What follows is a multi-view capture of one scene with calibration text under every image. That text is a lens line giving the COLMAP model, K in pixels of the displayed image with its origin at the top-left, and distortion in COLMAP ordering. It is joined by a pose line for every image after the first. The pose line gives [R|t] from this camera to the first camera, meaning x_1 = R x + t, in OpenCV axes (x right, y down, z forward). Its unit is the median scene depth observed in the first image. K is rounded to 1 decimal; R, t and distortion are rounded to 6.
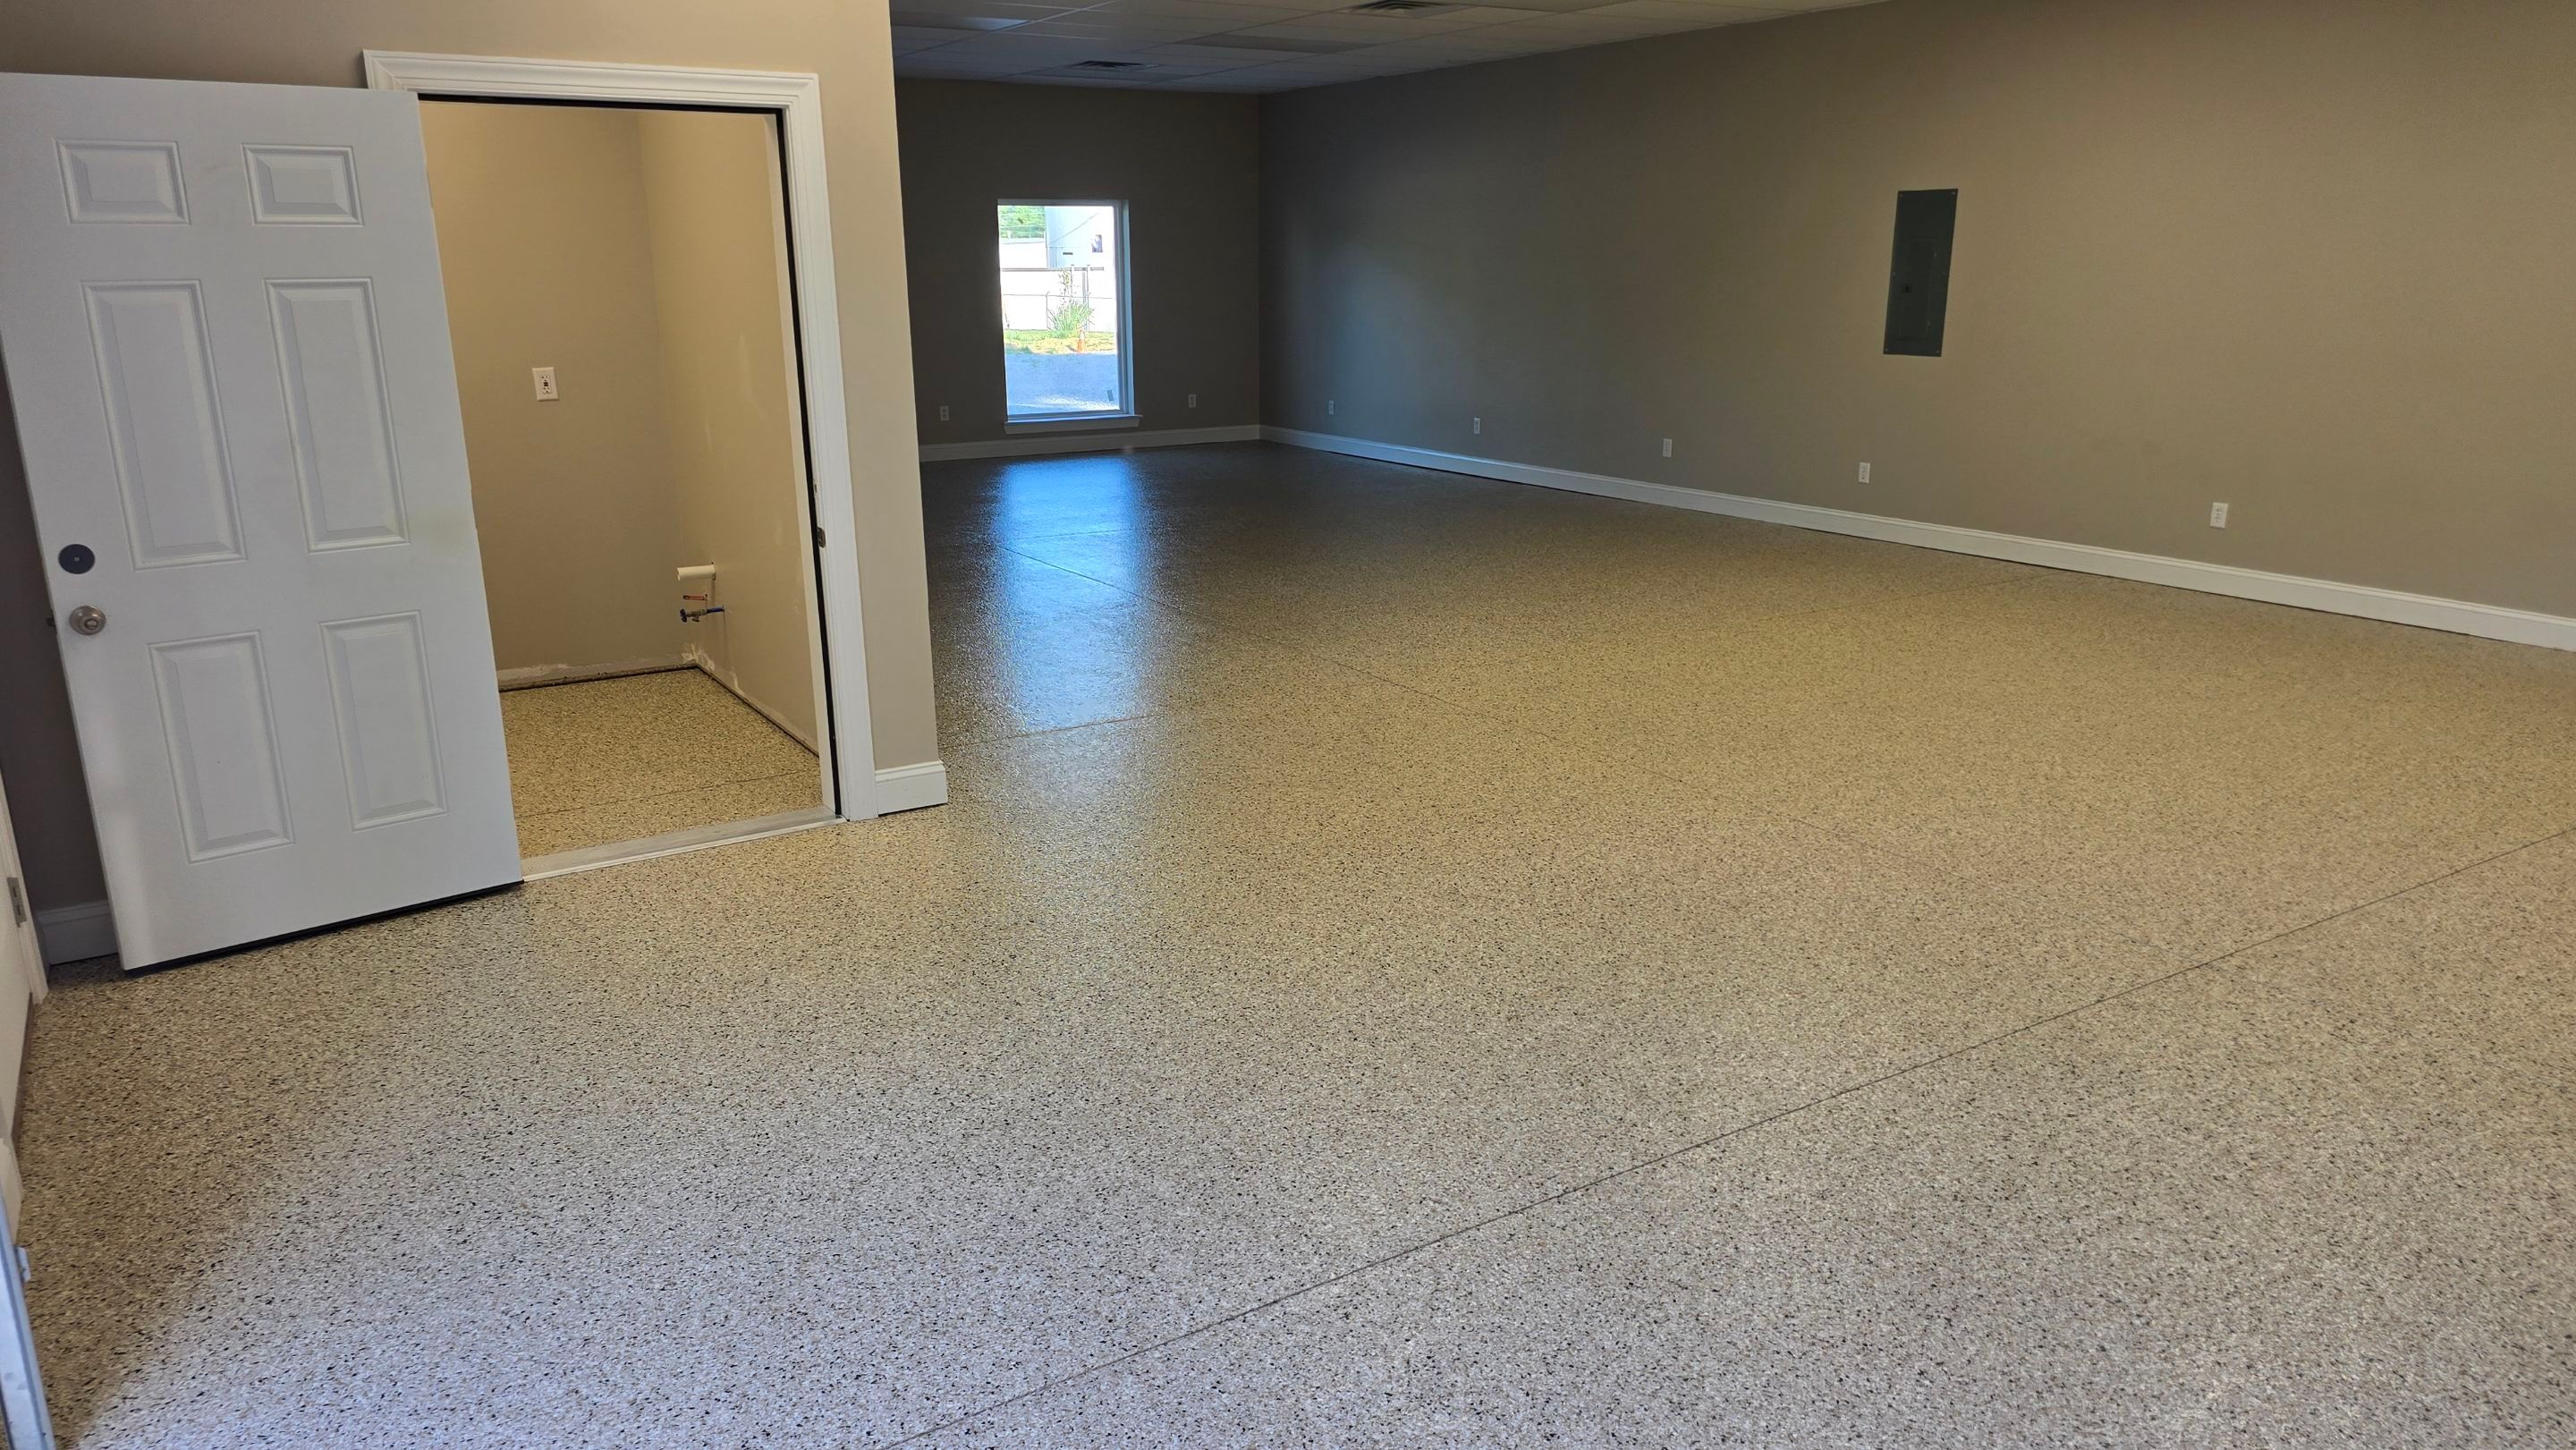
lens RADIAL K [[1754.1, 0, 1299.2], [0, 1754.1, 700.6], [0, 0, 1]] dist [0.051219, -0.054909]
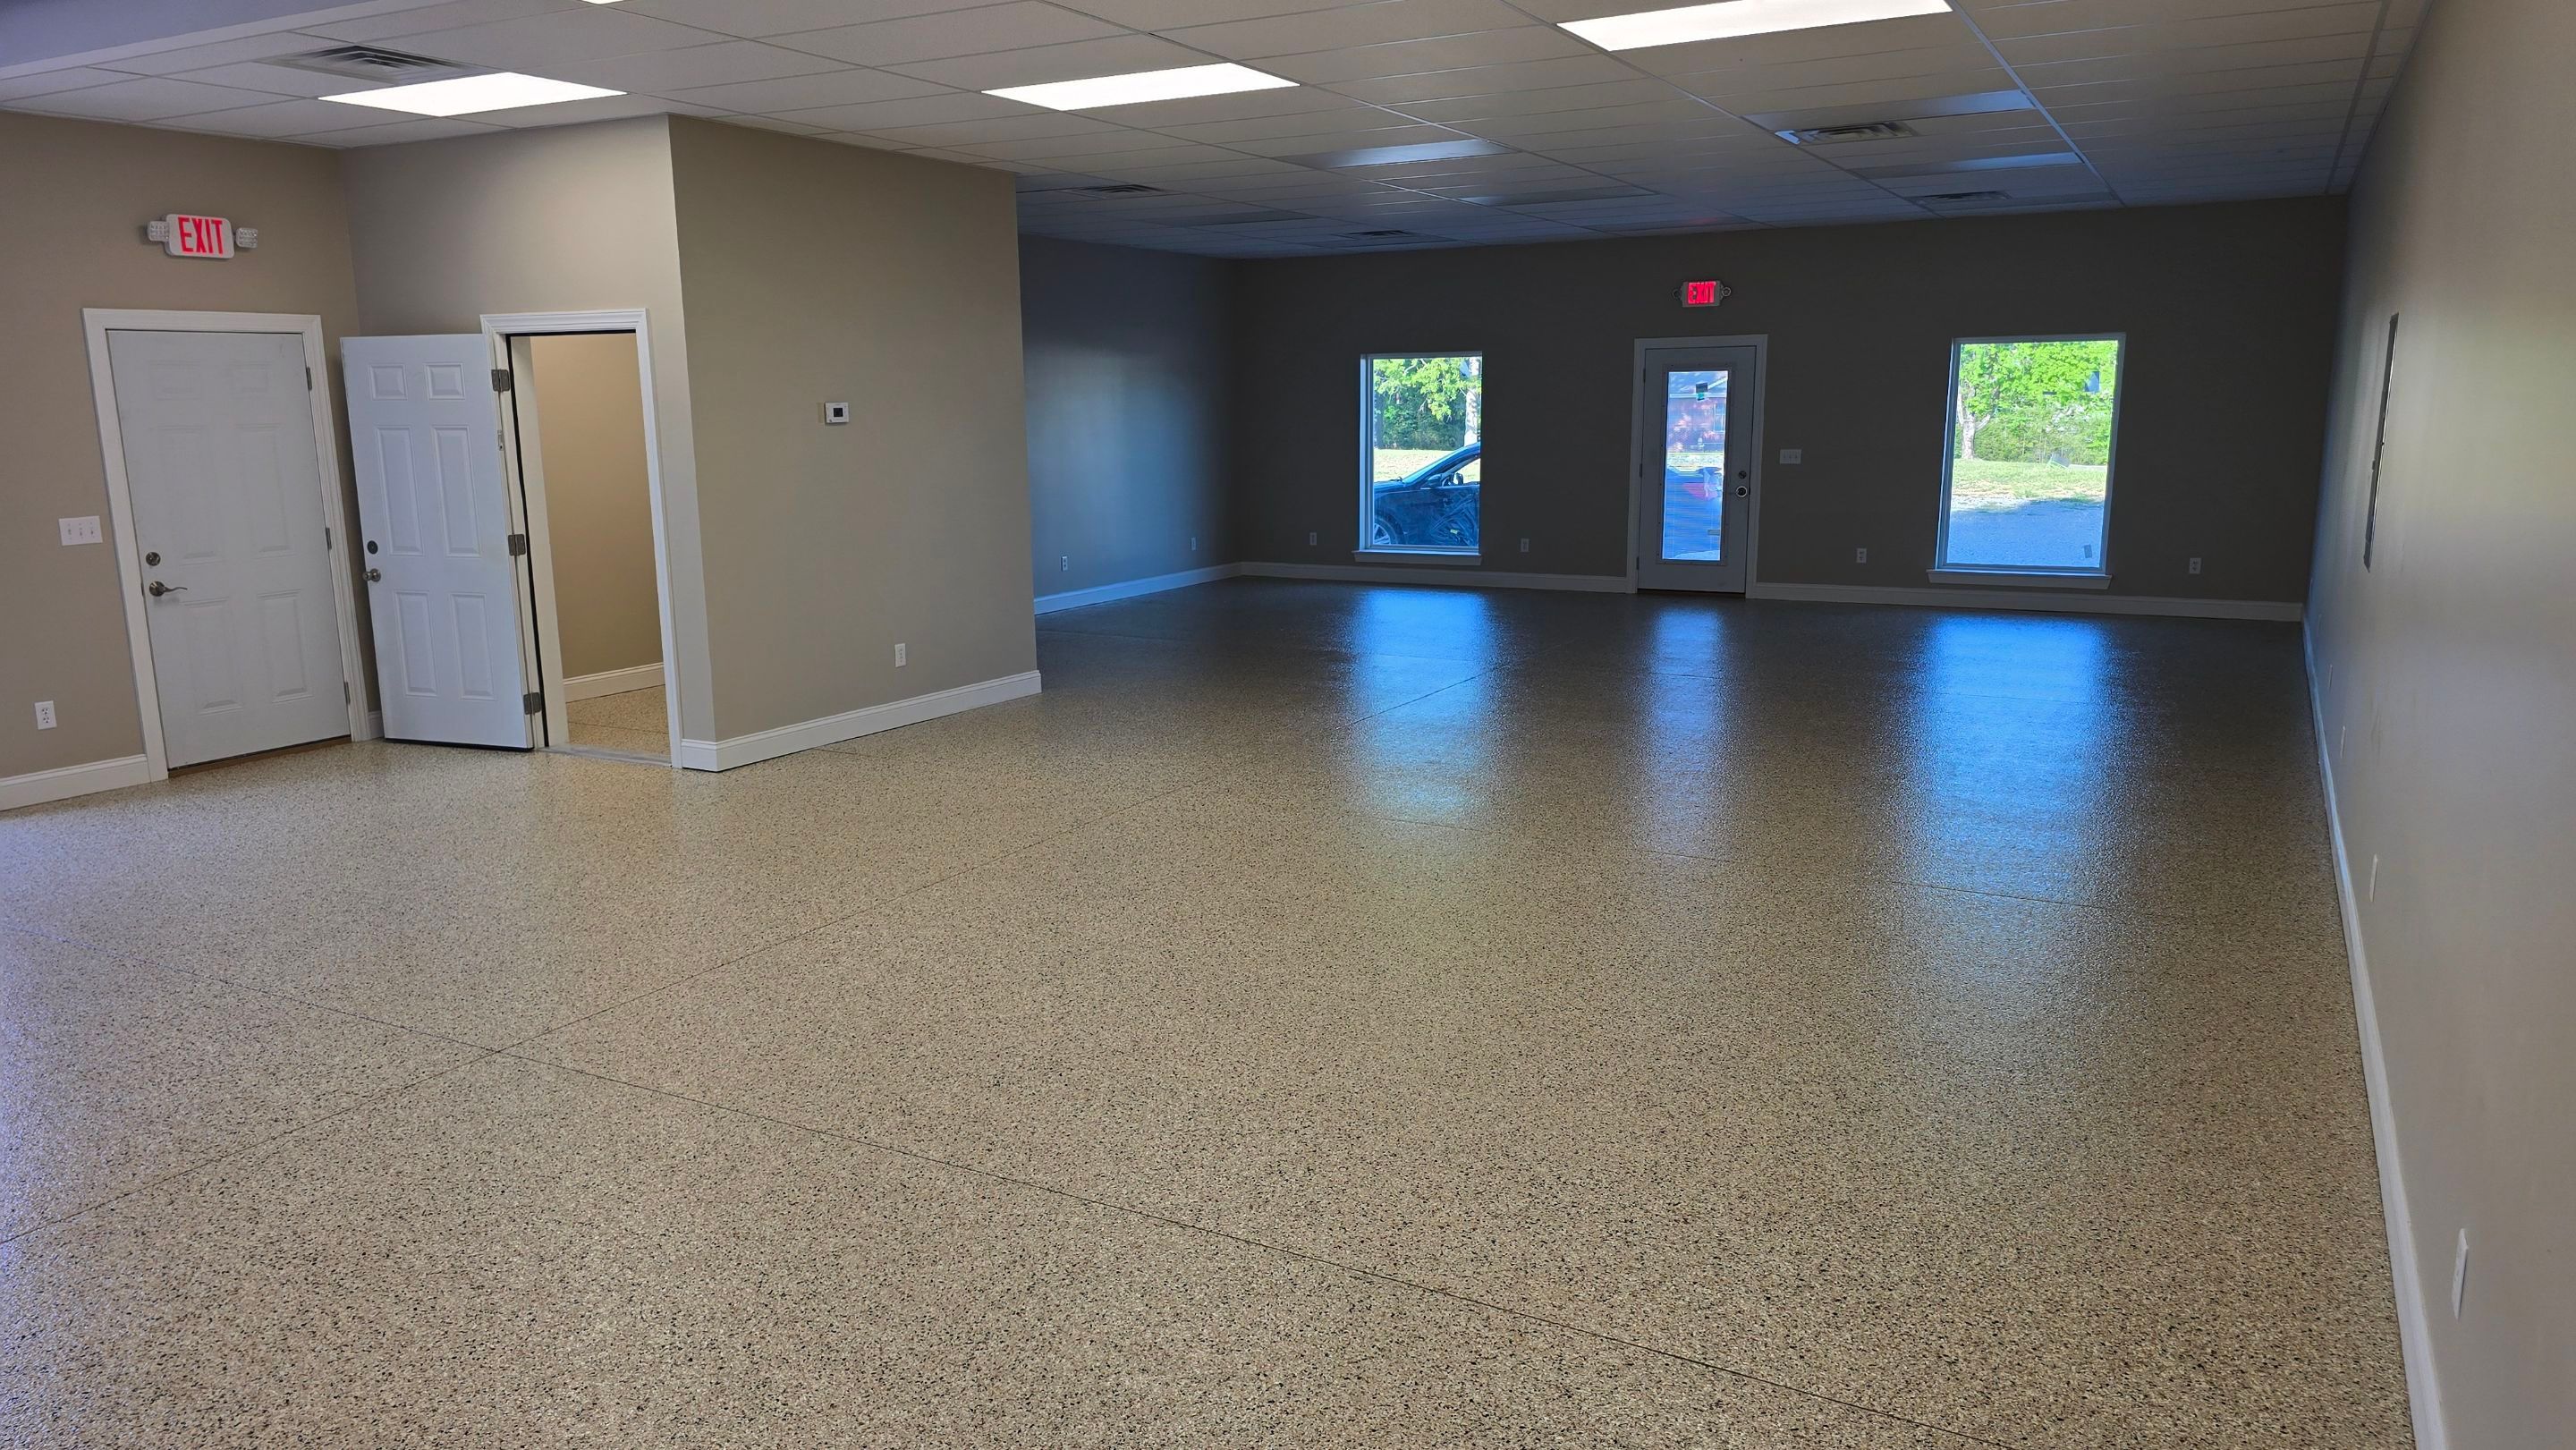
lens RADIAL K [[1728.2, 0, 1262.4], [0, 1728.2, 737.3], [0, 0, 1]] dist [0.072734, -0.087365]
pose [[0.475326, 0.171650, -0.862903, 0.696795], [-0.209023, 0.974734, 0.078756, -0.099509], [0.854620, 0.142932, 0.499195, 0.343848]]
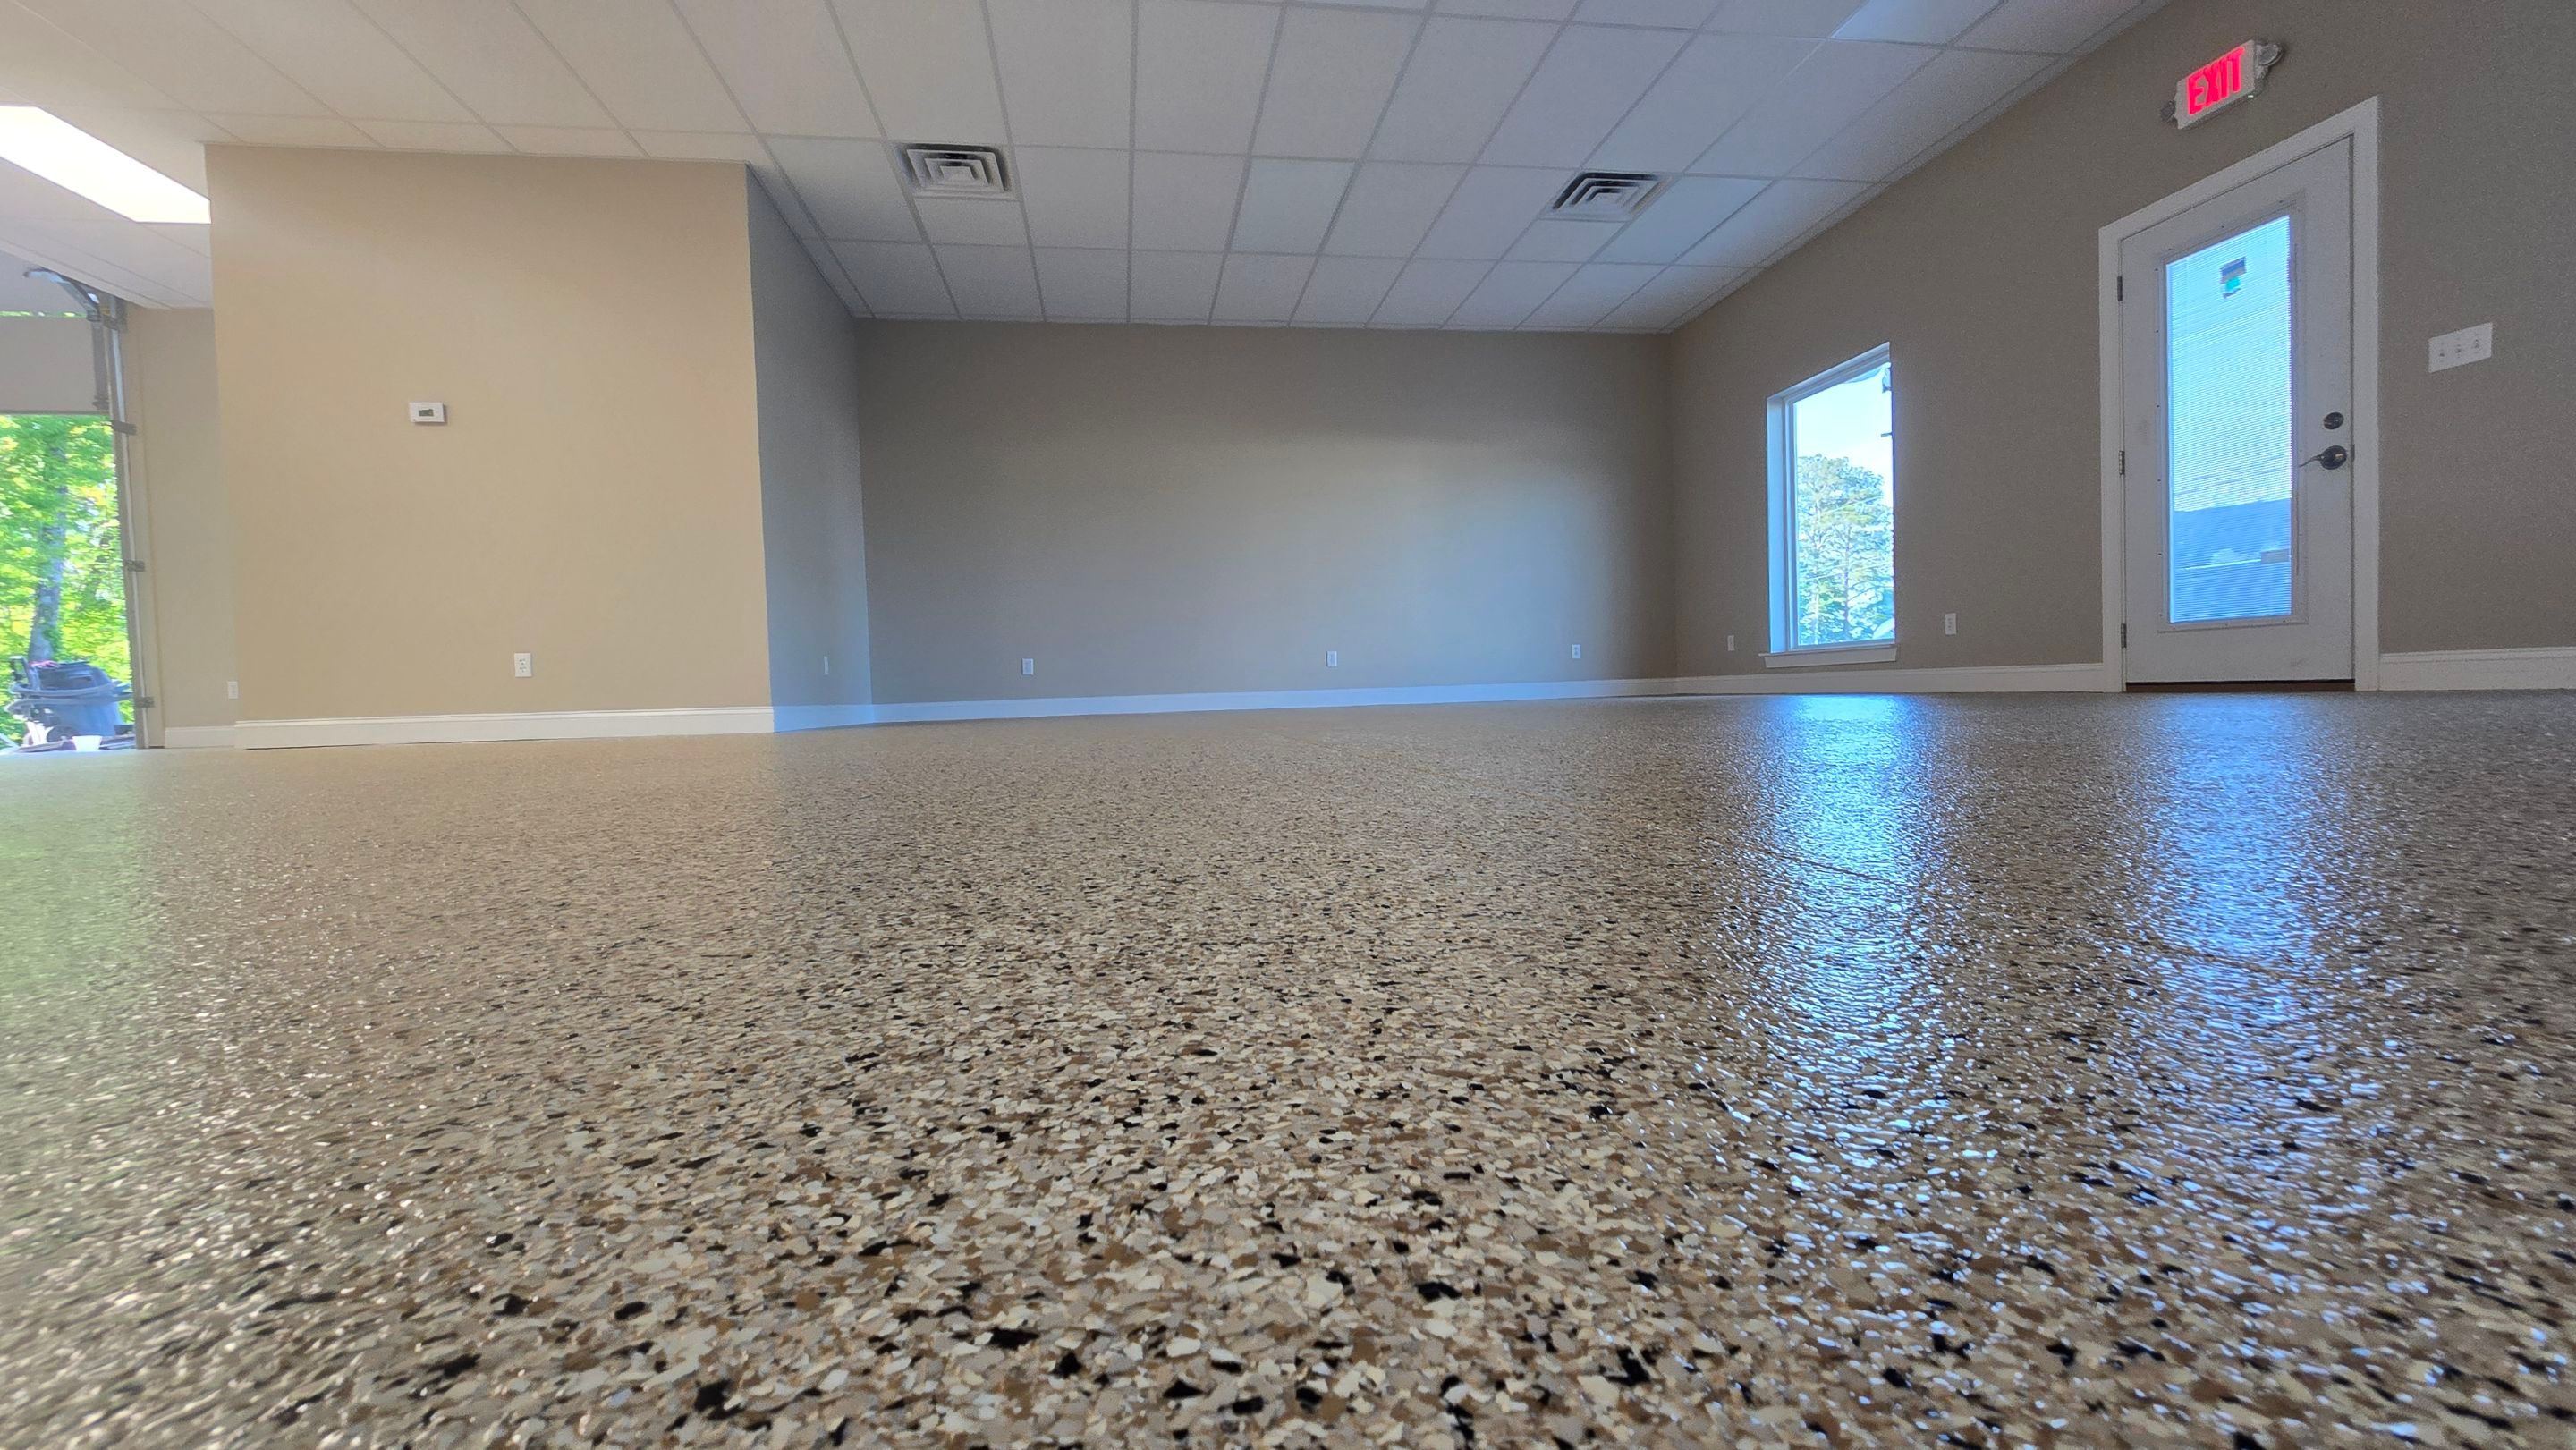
lens RADIAL K [[1056.5, 0, 1288.0], [0, 1056.5, 725.0], [0, 0, 1]] dist [-0.000779, -0.000014]
pose [[-0.401356, 0.044762, -0.914828, 0.149164], [-0.193068, 0.972229, 0.132274, -0.144783], [0.895343, 0.229712, -0.381568, 1.174608]]
